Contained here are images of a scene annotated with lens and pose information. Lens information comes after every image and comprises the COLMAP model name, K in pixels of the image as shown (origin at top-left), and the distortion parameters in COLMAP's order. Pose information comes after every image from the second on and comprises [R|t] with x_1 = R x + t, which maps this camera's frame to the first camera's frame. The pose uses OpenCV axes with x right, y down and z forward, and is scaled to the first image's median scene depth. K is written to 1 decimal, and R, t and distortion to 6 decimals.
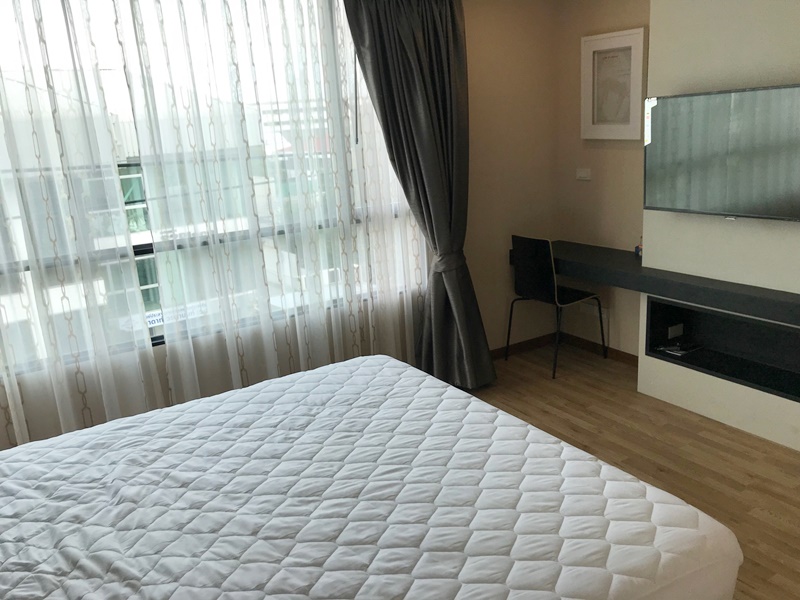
lens RADIAL K [[647.8, 0, 400.0], [0, 647.8, 300.0], [0, 0, 1]] dist [0.062504, 0.000670]
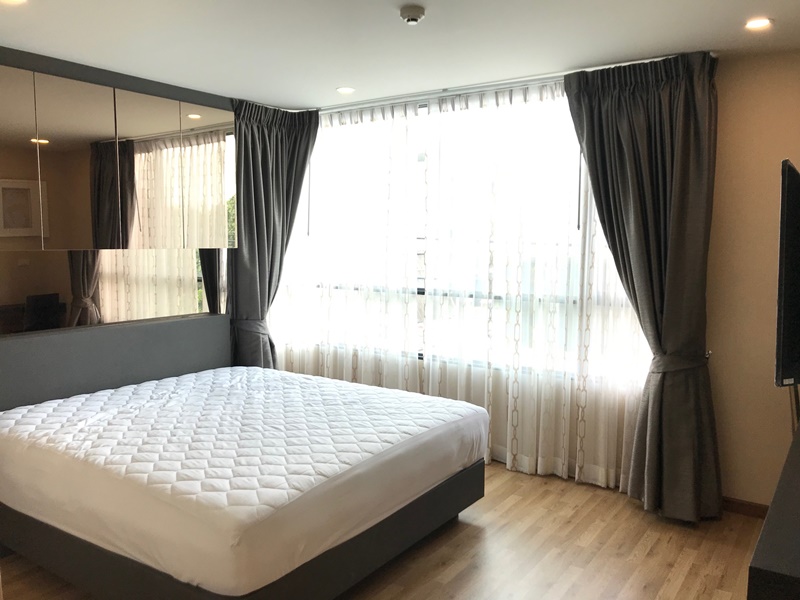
lens RADIAL K [[647.8, 0, 400.0], [0, 647.8, 300.0], [0, 0, 1]] dist [0.062504, 0.000670]
pose [[0.396910, 0.144421, -0.906424, 1.210033], [-0.257975, 0.965288, 0.040836, -0.139071], [0.880858, 0.217626, 0.420390, 0.458612]]
